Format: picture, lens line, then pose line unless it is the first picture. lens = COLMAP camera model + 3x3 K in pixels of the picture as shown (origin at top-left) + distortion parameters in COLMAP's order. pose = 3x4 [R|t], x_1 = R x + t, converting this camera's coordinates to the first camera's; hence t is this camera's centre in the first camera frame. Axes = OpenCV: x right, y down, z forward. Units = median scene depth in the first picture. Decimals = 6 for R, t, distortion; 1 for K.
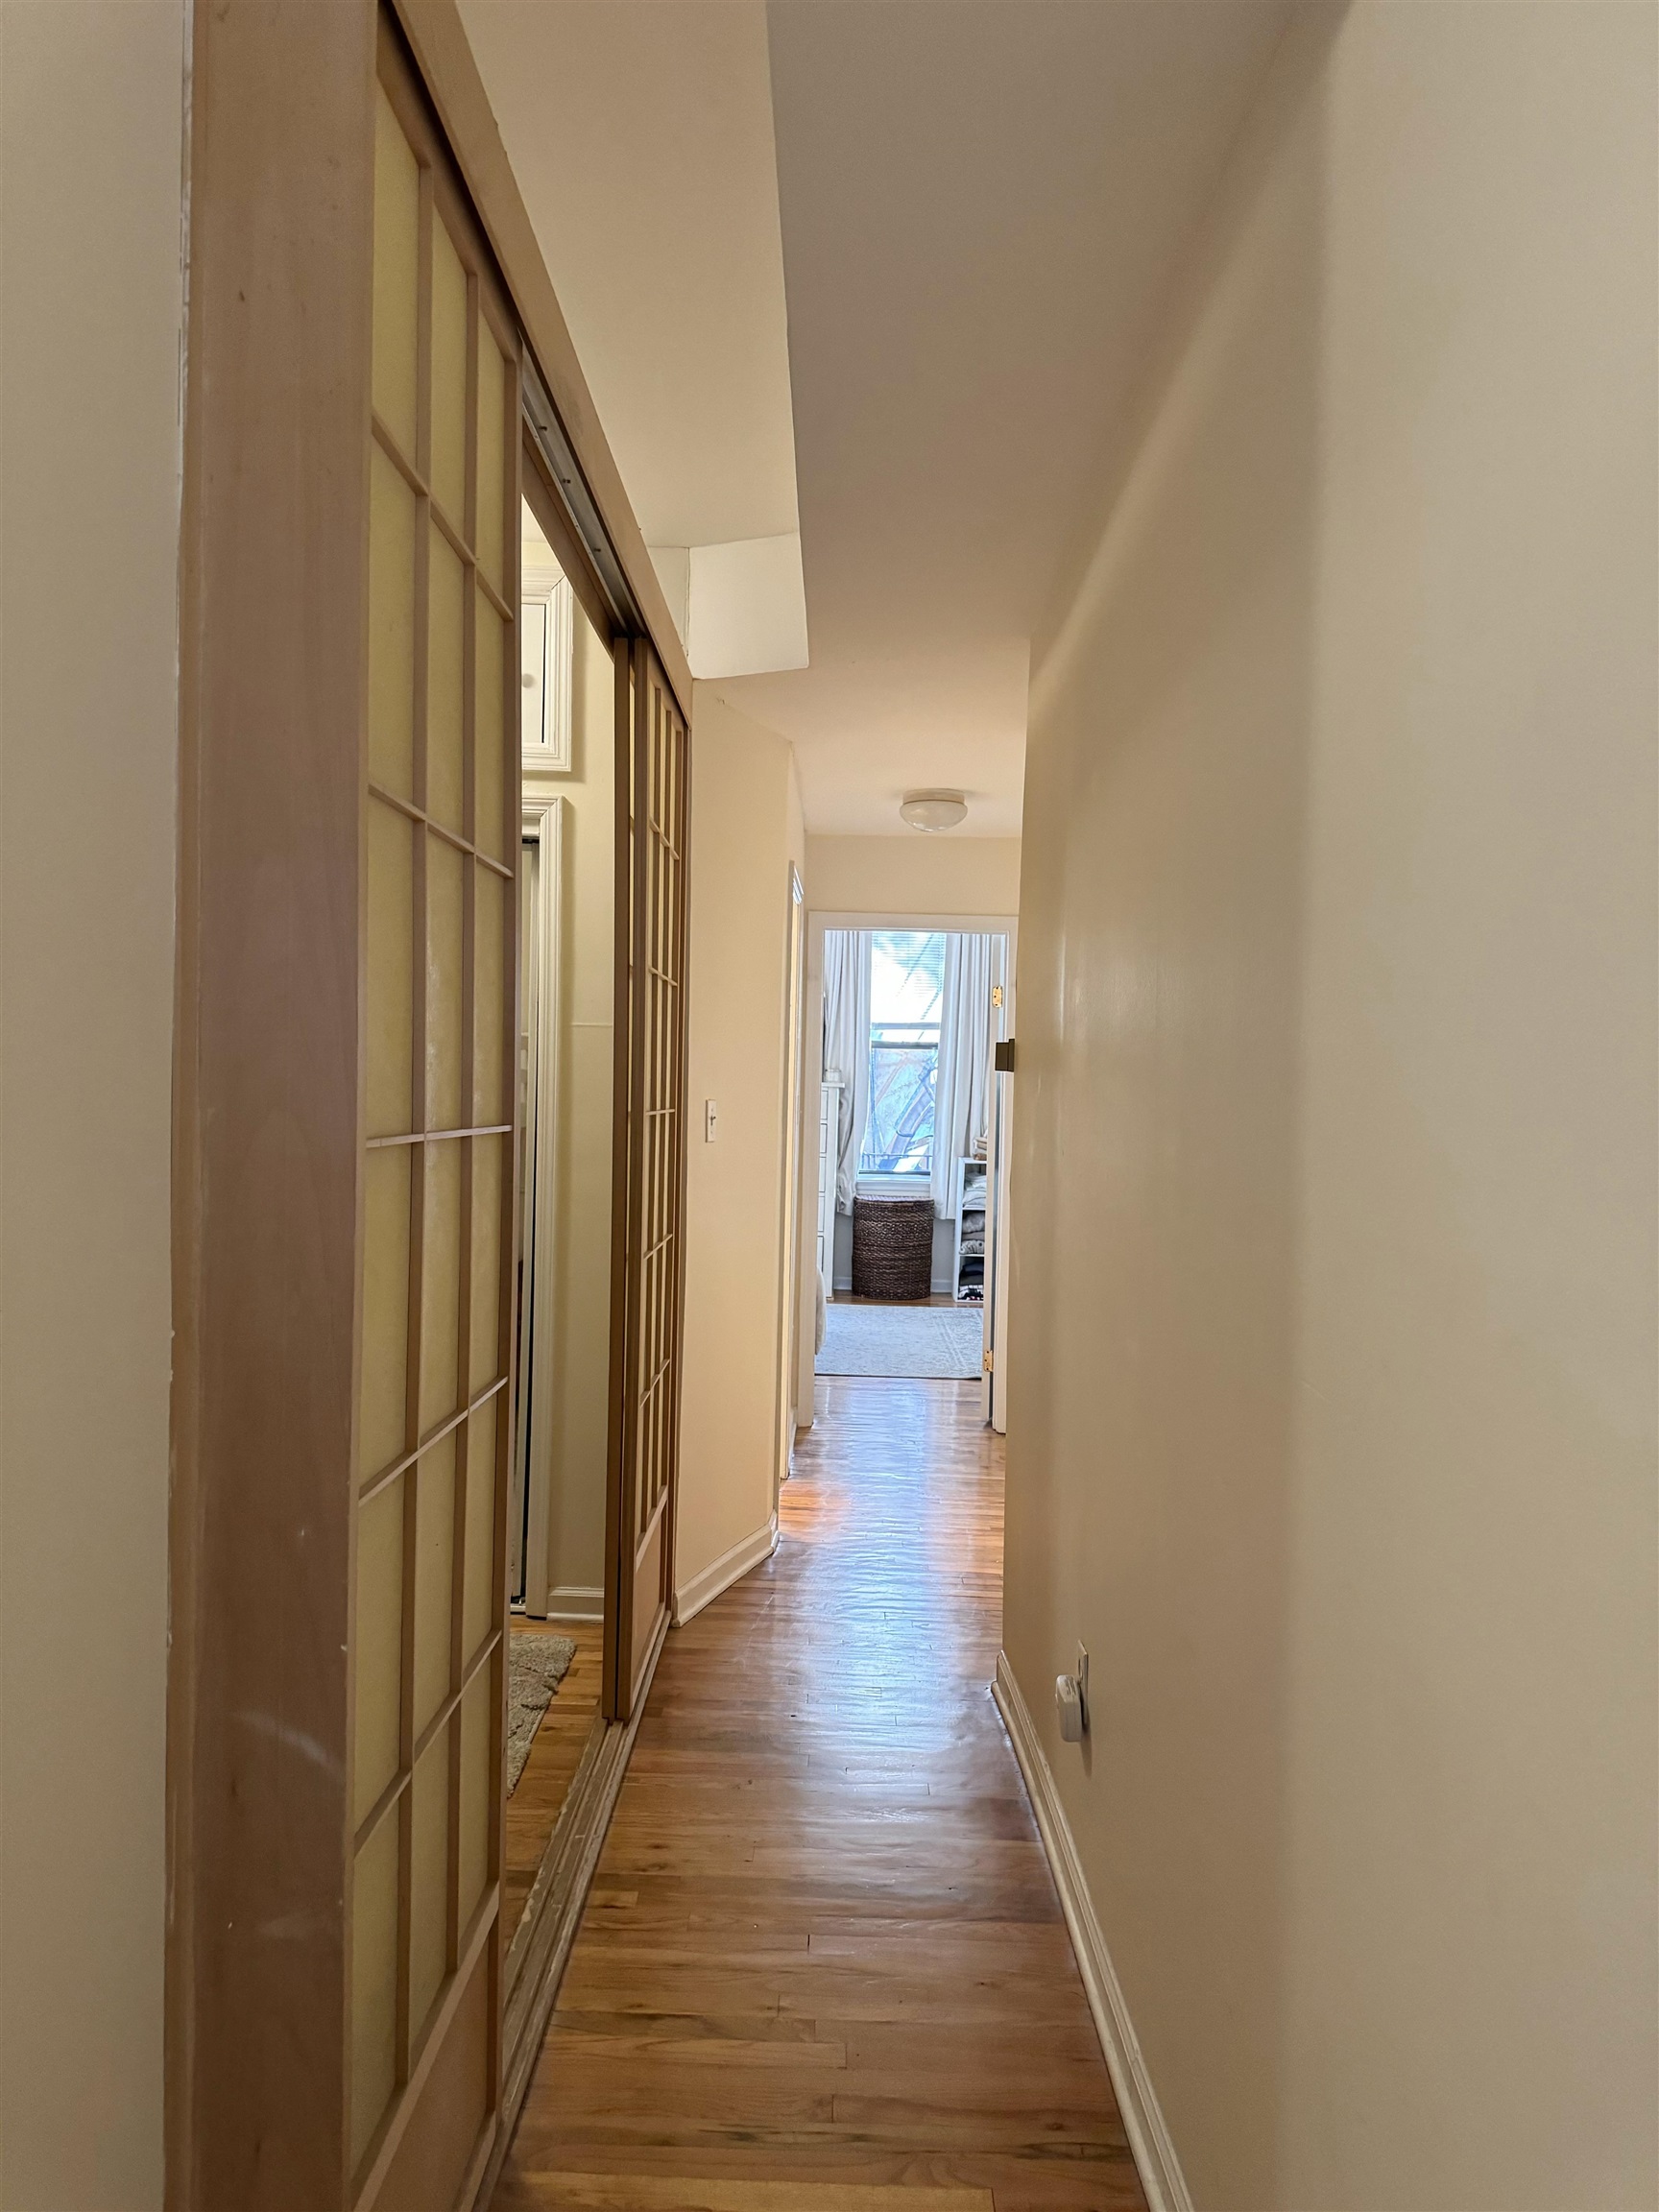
lens RADIAL K [[1537.3, 0, 824.2], [0, 1537.3, 1115.8], [0, 0, 1]] dist [0.068889, -0.000472]
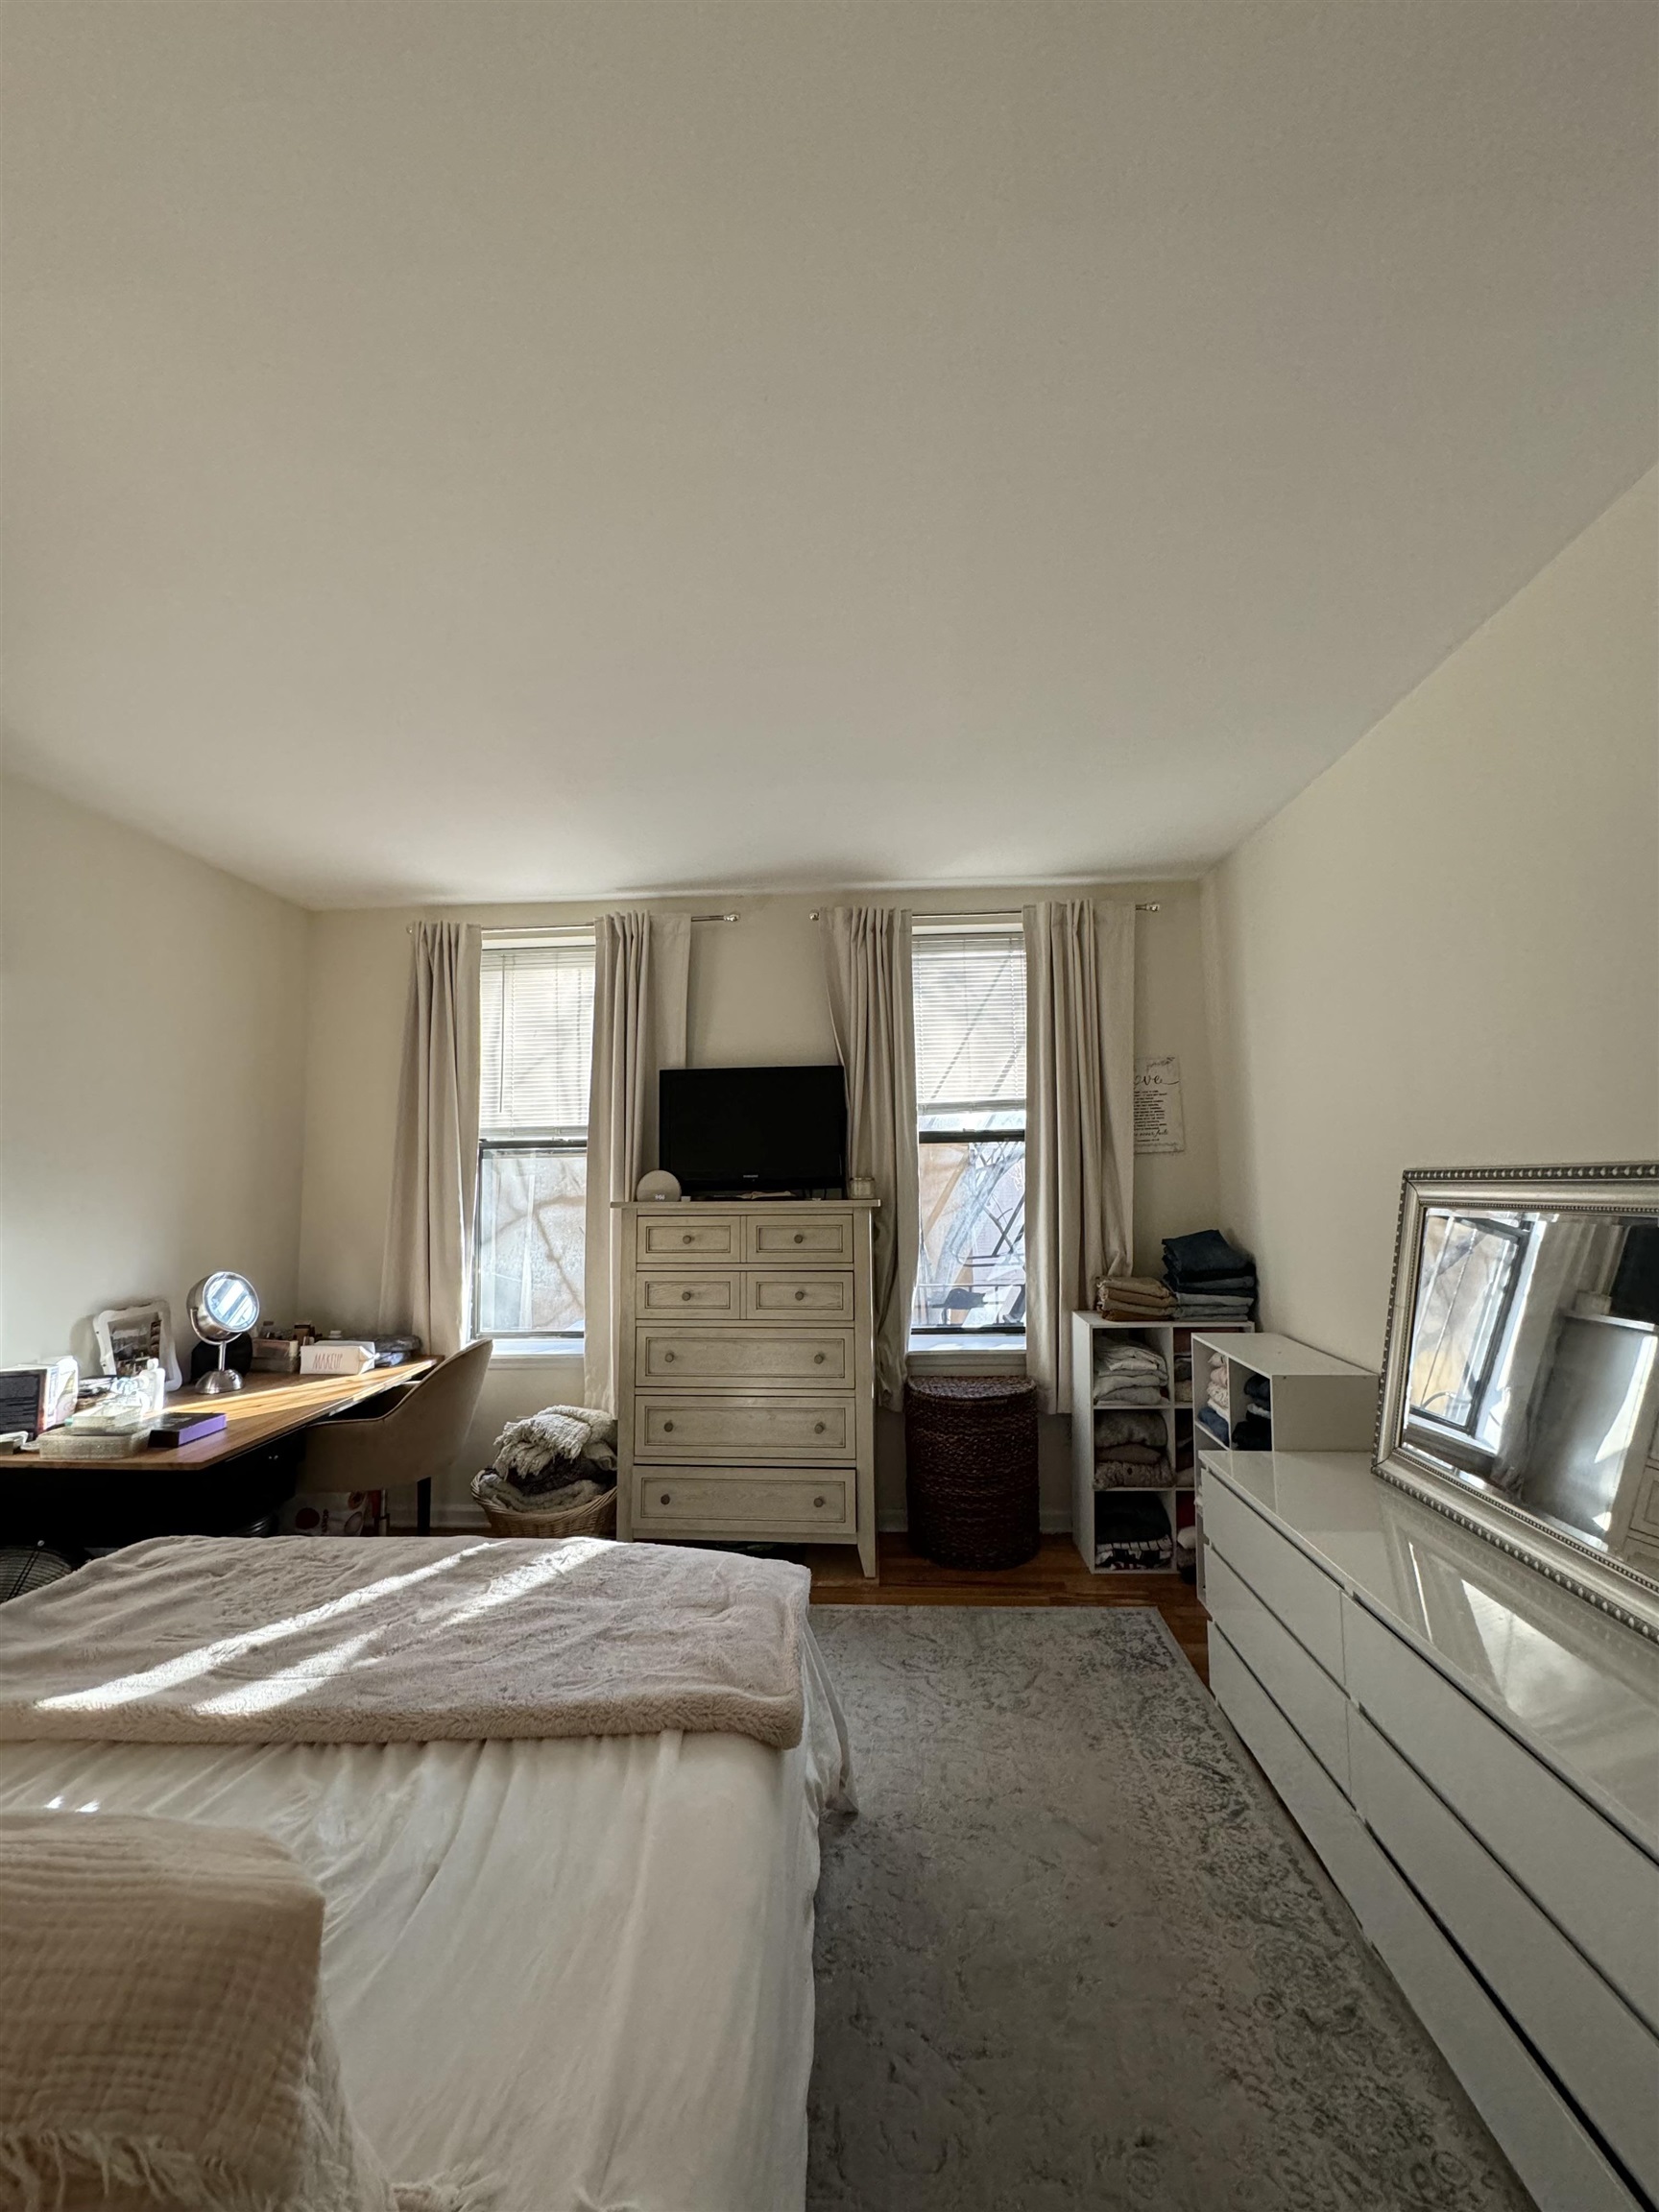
lens RADIAL K [[883.1, 0, 816.2], [0, 883.1, 1112.2], [0, 0, 1]] dist [-0.000024, 0.000002]
pose [[0.997448, -0.046074, -0.054538, 0.011432], [0.041442, 0.995669, -0.083223, -0.039176], [0.058136, 0.080750, 0.995037, 0.898137]]
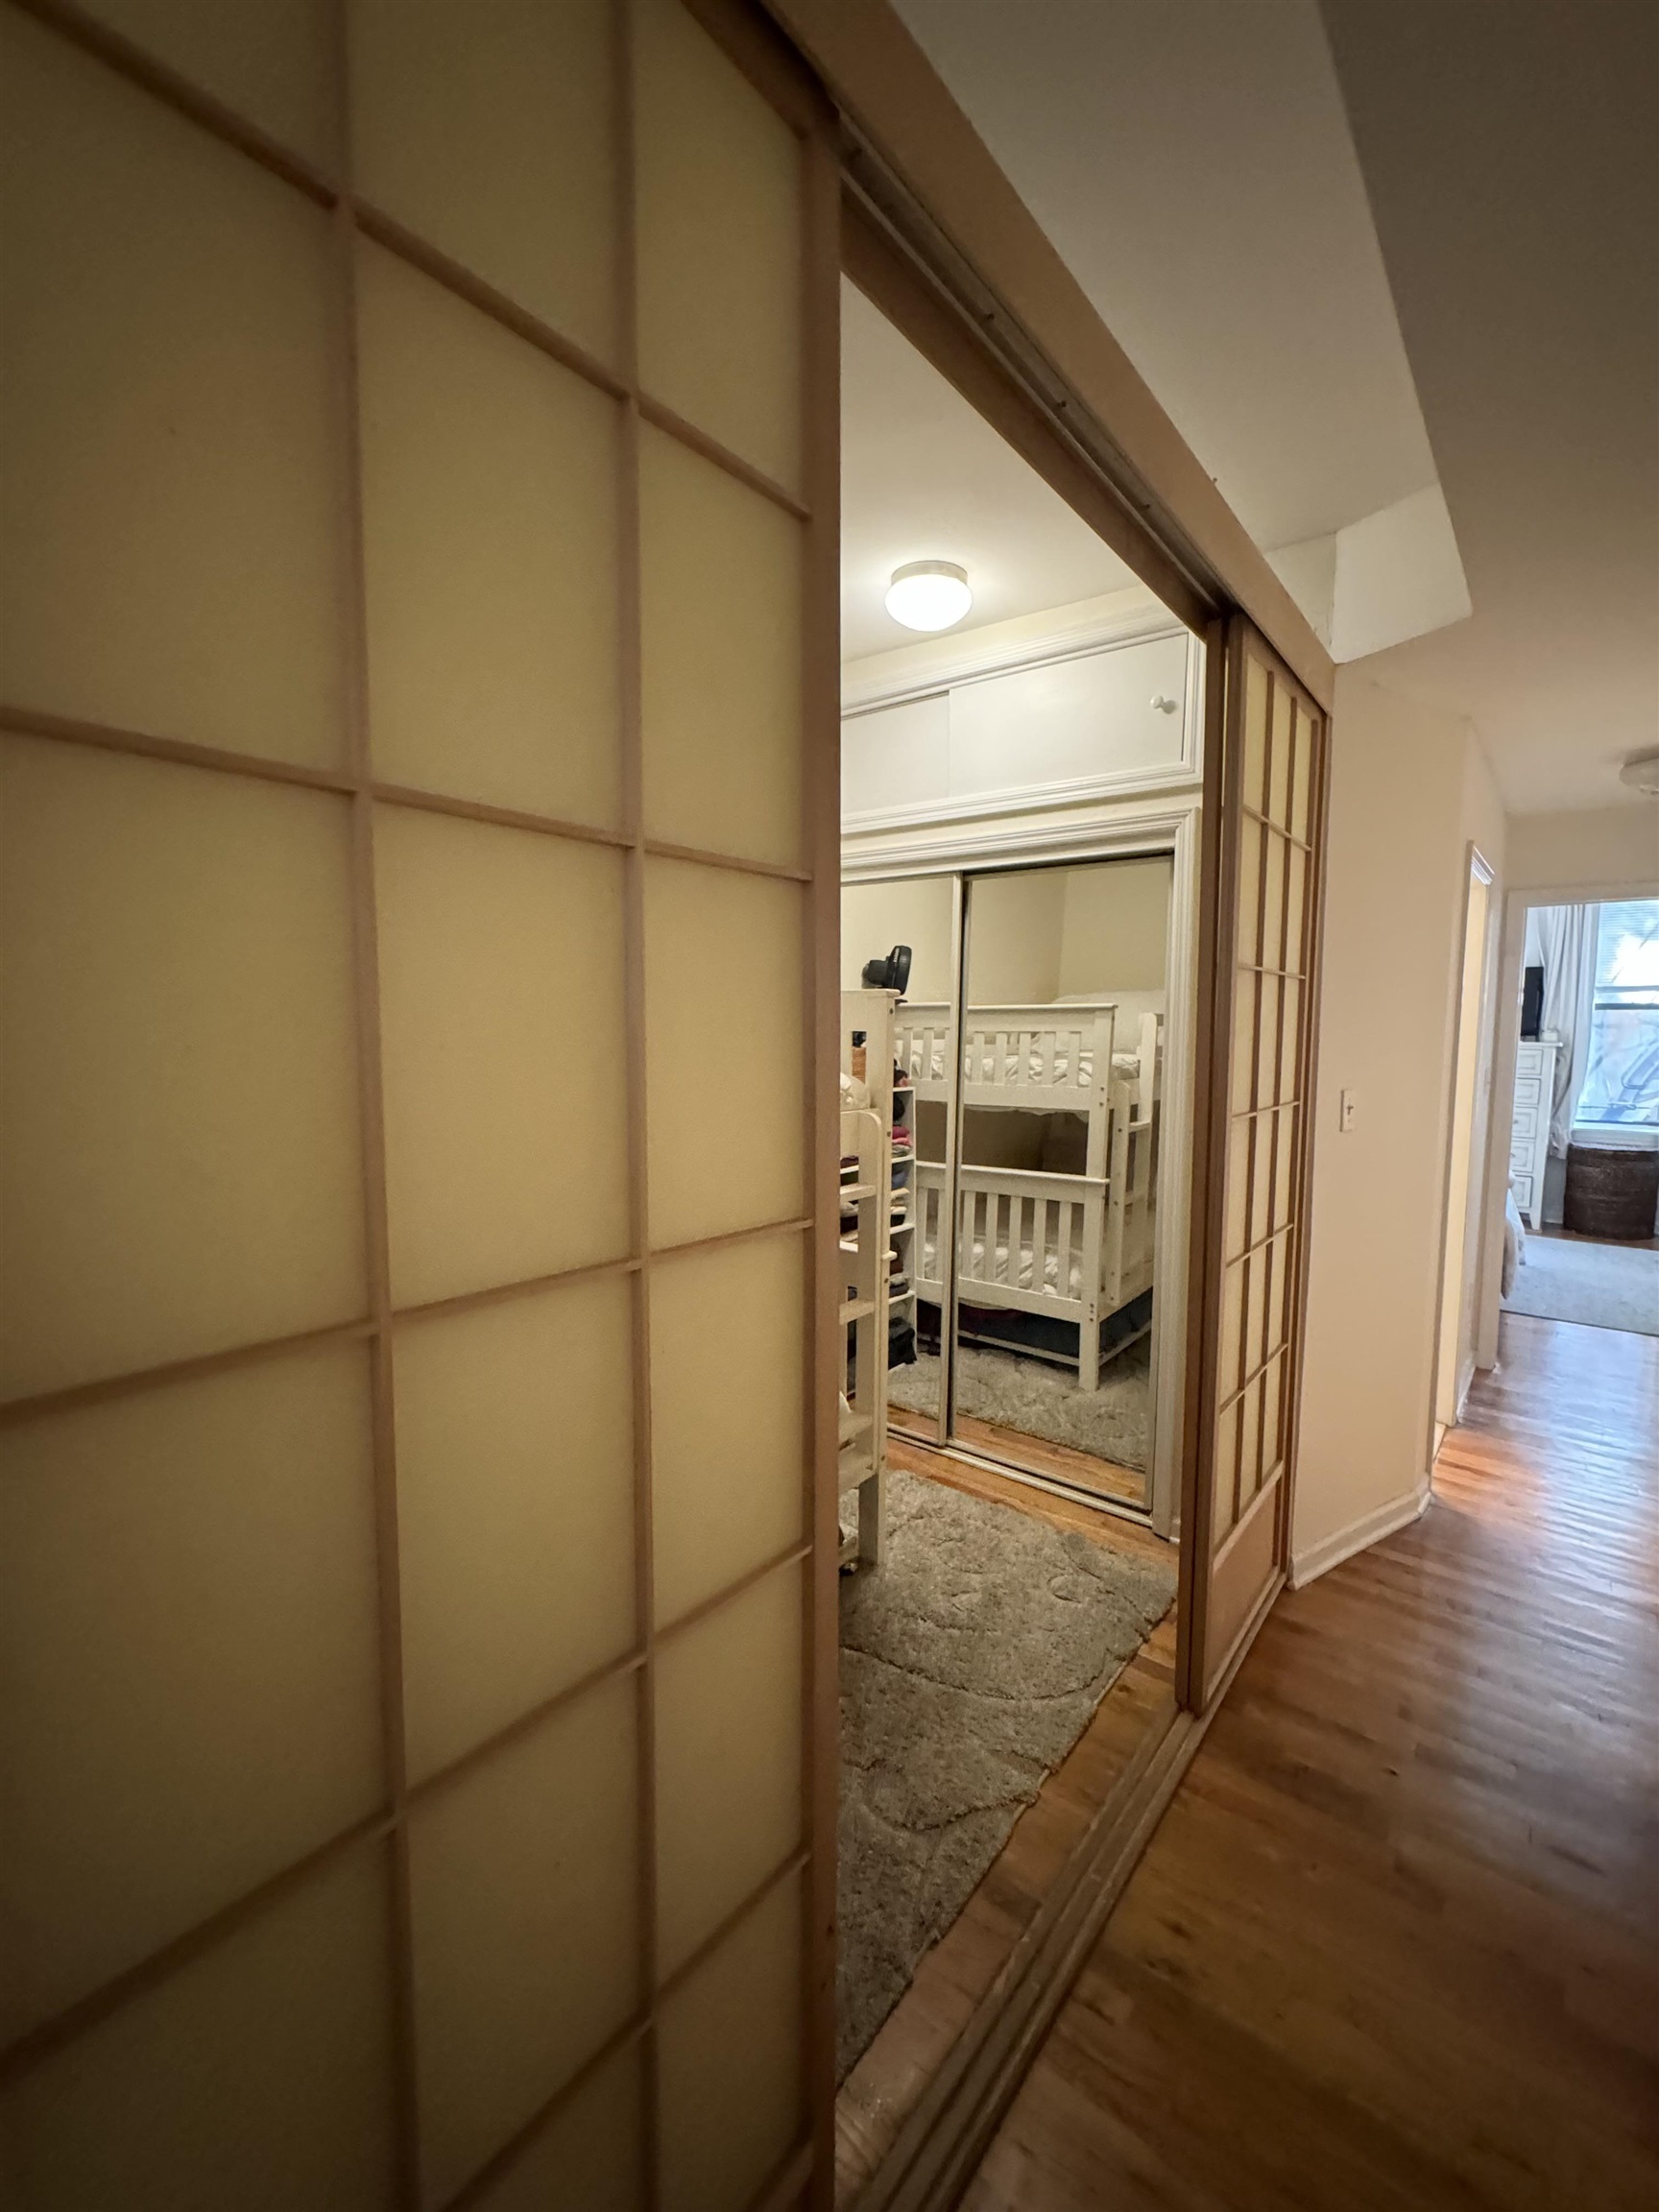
lens RADIAL K [[937.5, 0, 829.7], [0, 937.5, 1107.5], [0, 0, 1]] dist [-0.004703, -0.000053]
pose [[0.785725, 0.034677, -0.617603, 0.022314], [0.001803, 0.998295, 0.058345, -0.020475], [0.618574, -0.046957, 0.784322, 0.179465]]
